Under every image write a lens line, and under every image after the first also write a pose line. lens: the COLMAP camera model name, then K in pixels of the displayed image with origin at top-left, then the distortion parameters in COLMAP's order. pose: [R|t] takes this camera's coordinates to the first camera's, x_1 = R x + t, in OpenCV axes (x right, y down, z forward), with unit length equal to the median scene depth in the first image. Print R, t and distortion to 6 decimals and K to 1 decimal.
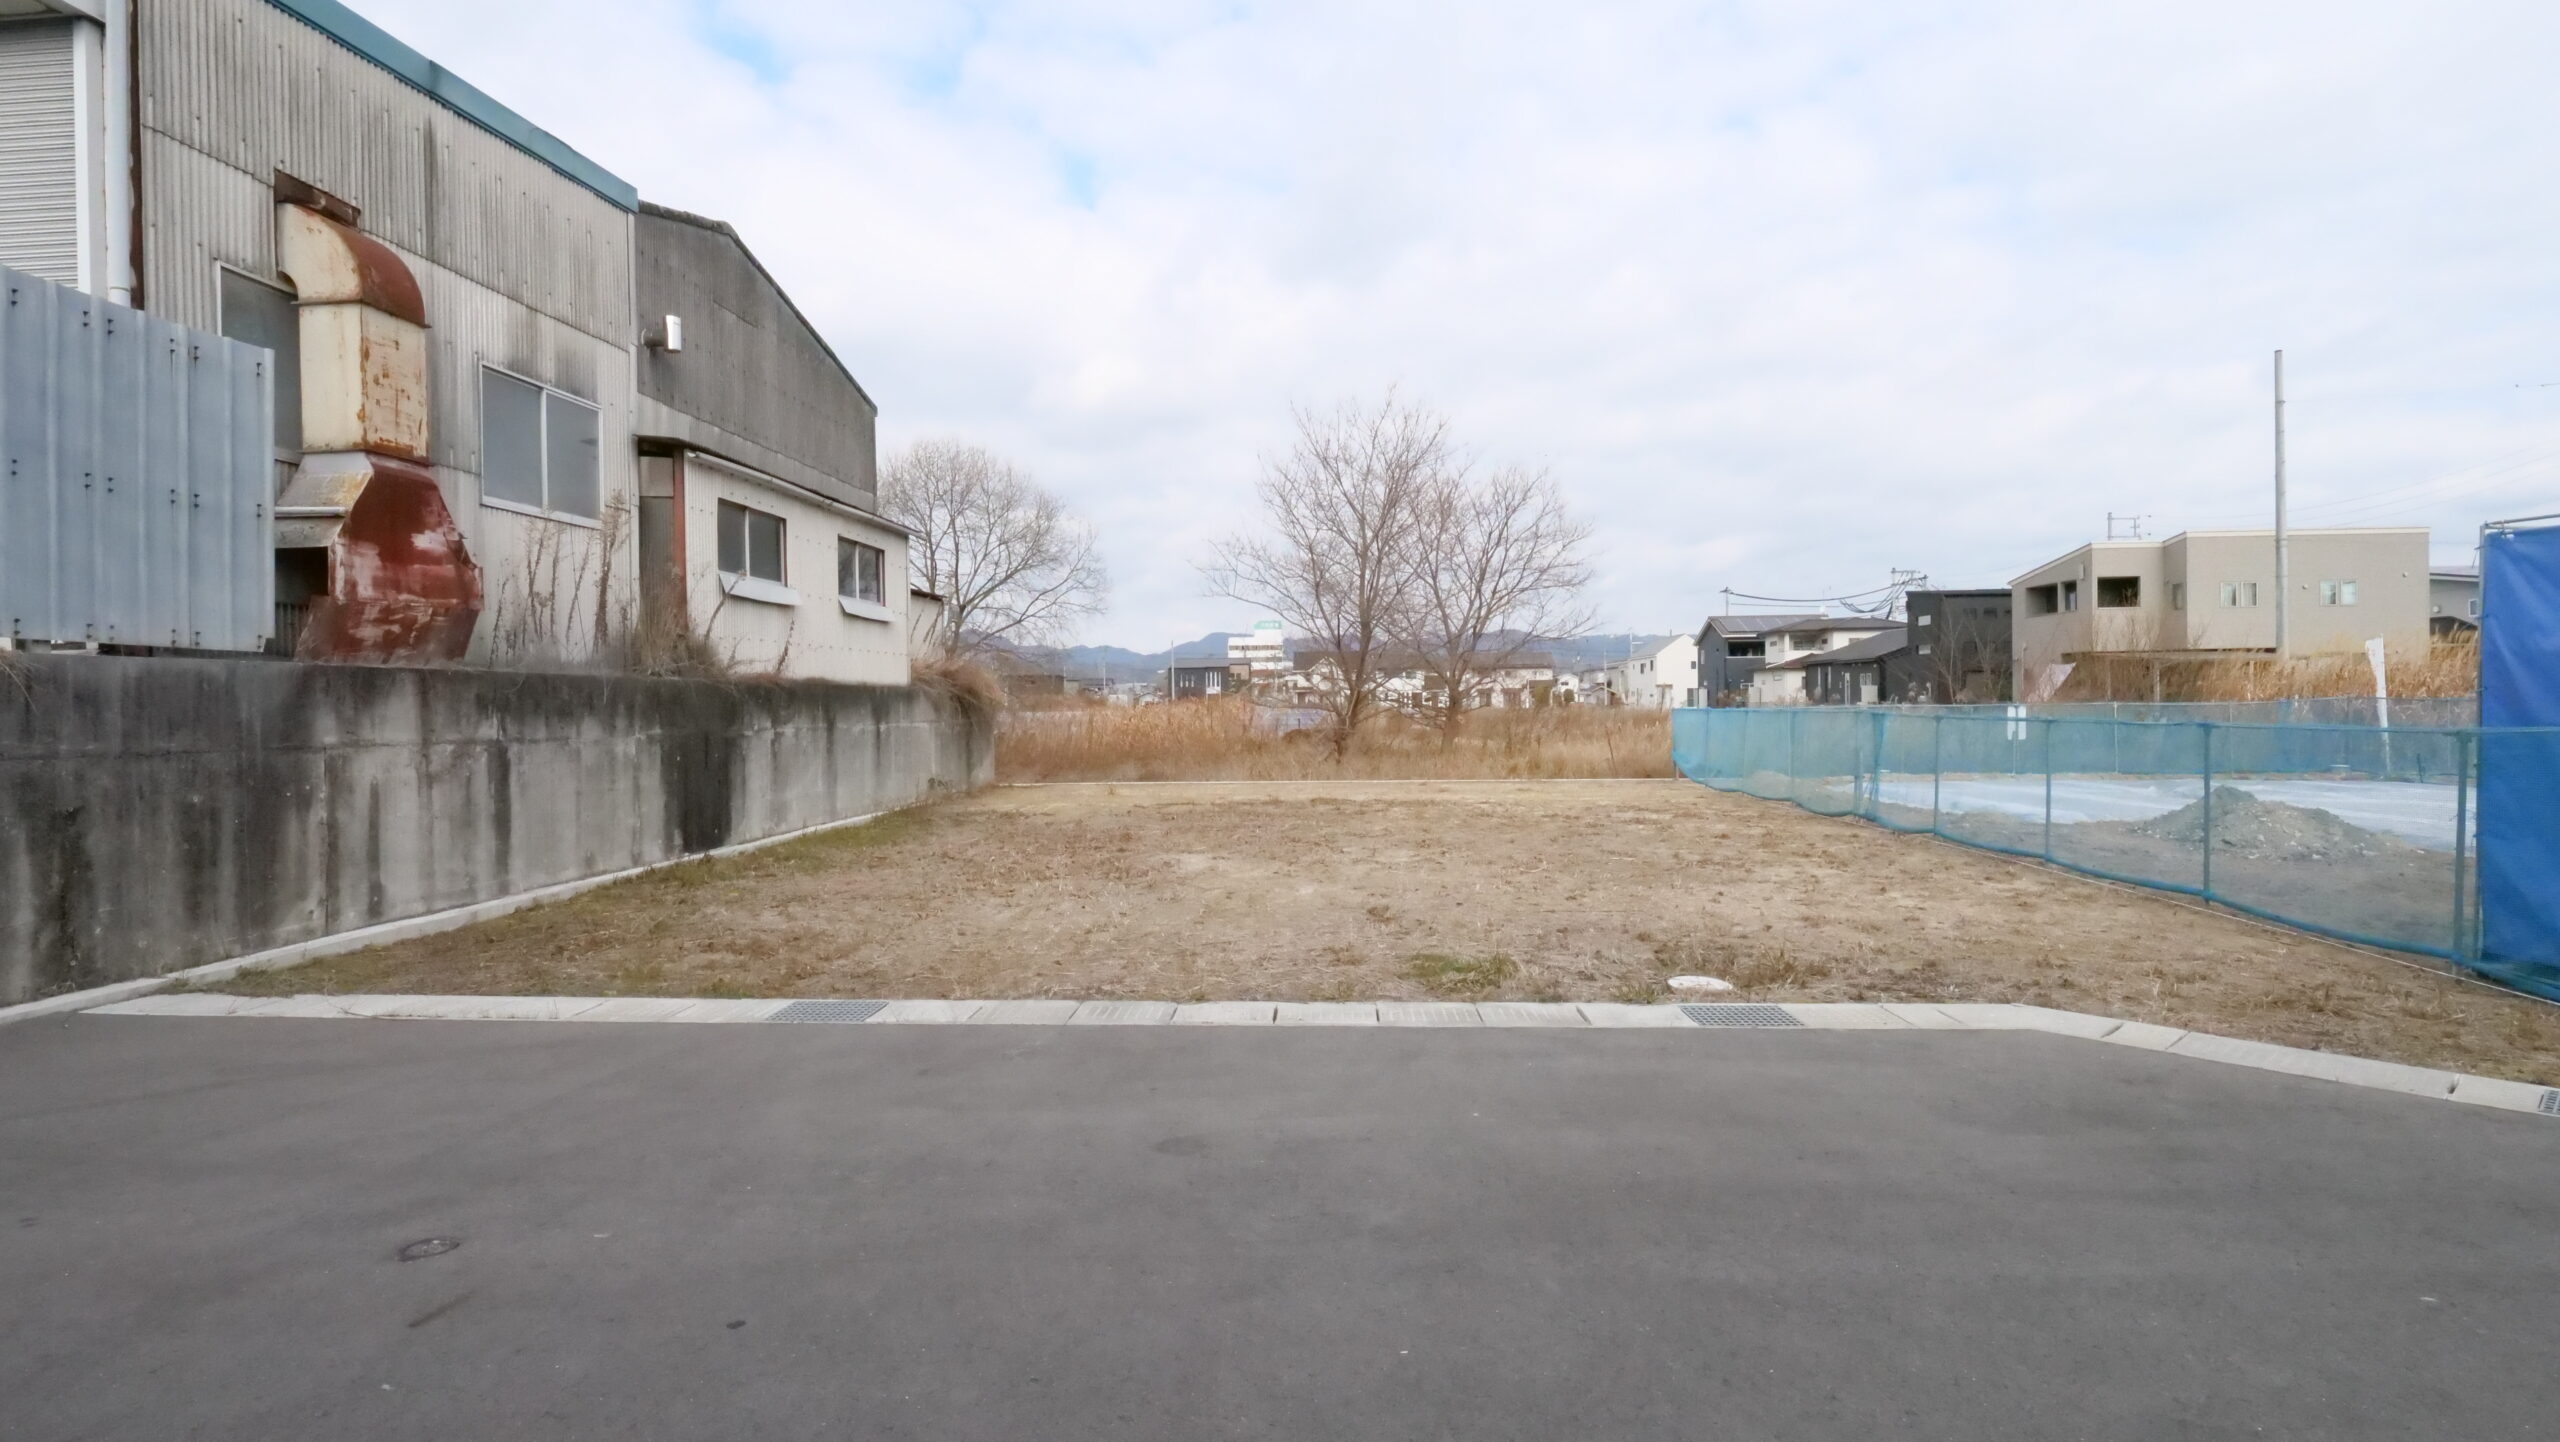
lens RADIAL K [[1244.7, 0, 1283.5], [0, 1244.7, 704.9], [0, 0, 1]] dist [-0.010449, -0.002602]
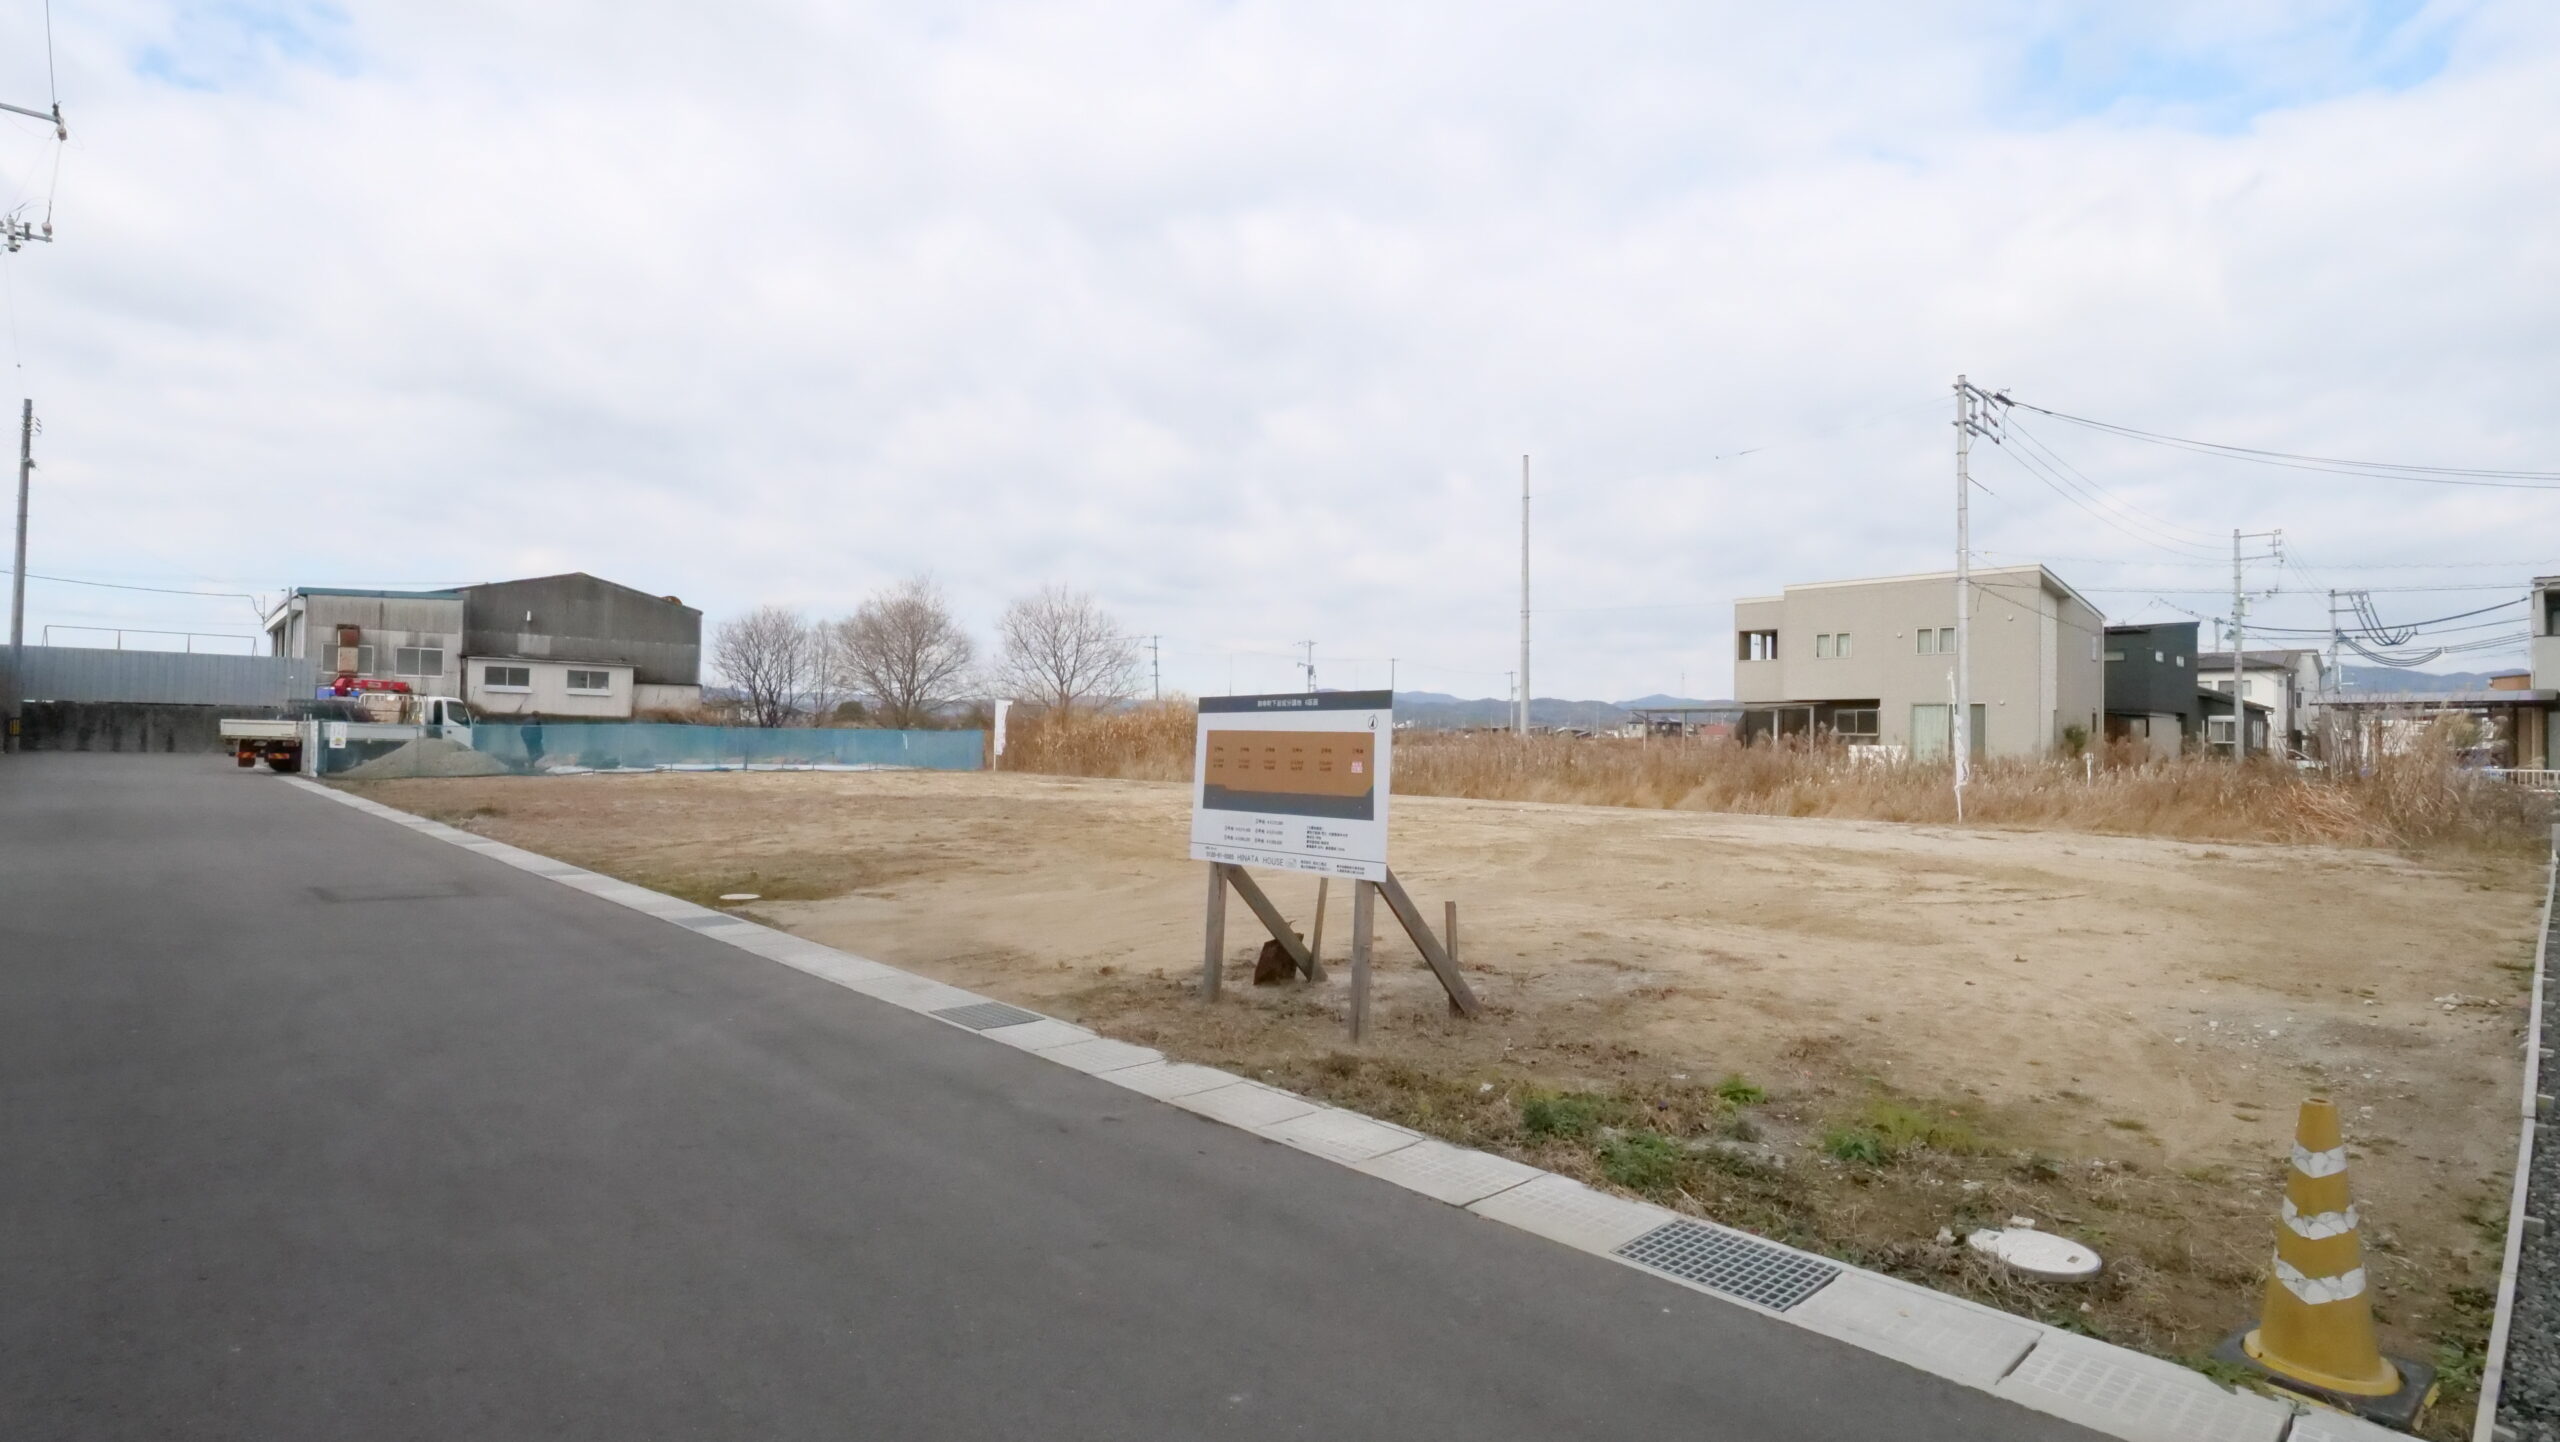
lens RADIAL K [[1244.7, 0, 1269.6], [0, 1244.7, 726.1], [0, 0, 1]] dist [-0.010449, -0.002602]
pose [[0.732673, 0.015304, -0.680408, 0.847229], [-0.026437, 0.999633, -0.005984, -0.004826], [0.680067, 0.022372, 0.732809, -0.034165]]
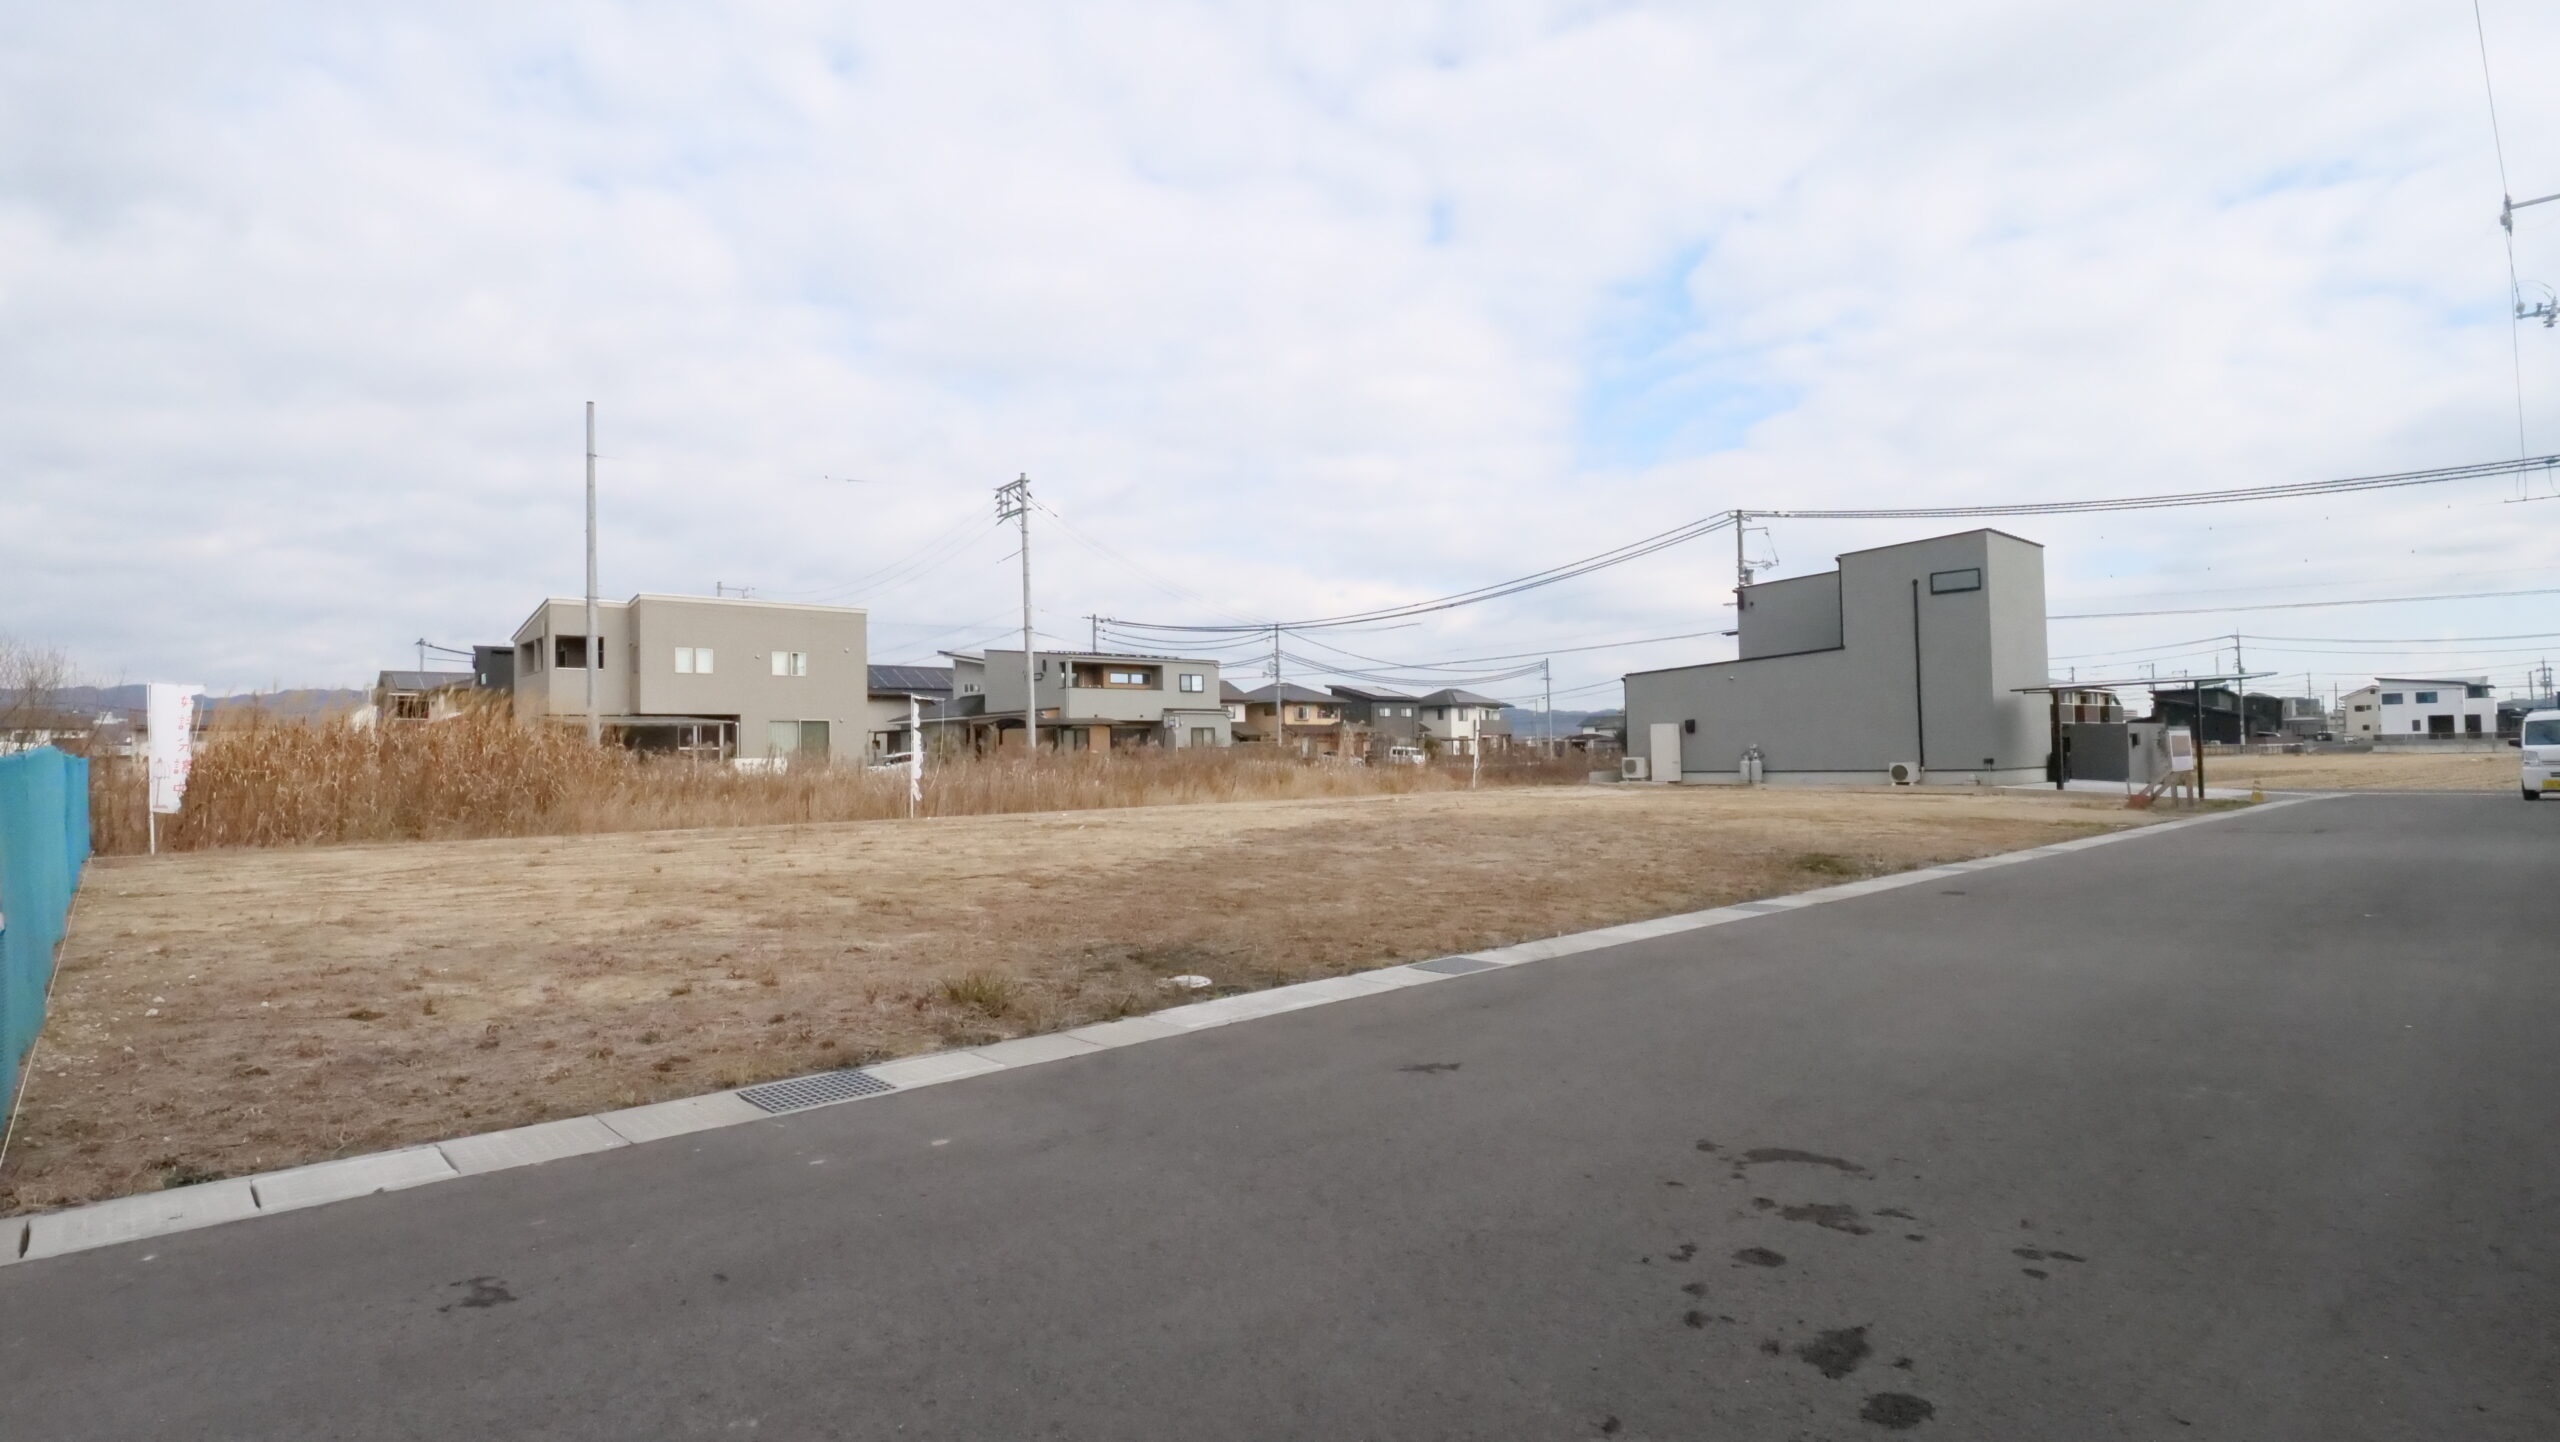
lens RADIAL K [[1244.7, 0, 1255.3], [0, 1244.7, 721.0], [0, 0, 1]] dist [-0.010449, -0.002602]
pose [[0.682047, 0.021014, 0.731007, 0.261764], [0.010831, 0.999187, -0.038829, 0.002787], [-0.731229, 0.034401, 0.681265, -0.017345]]
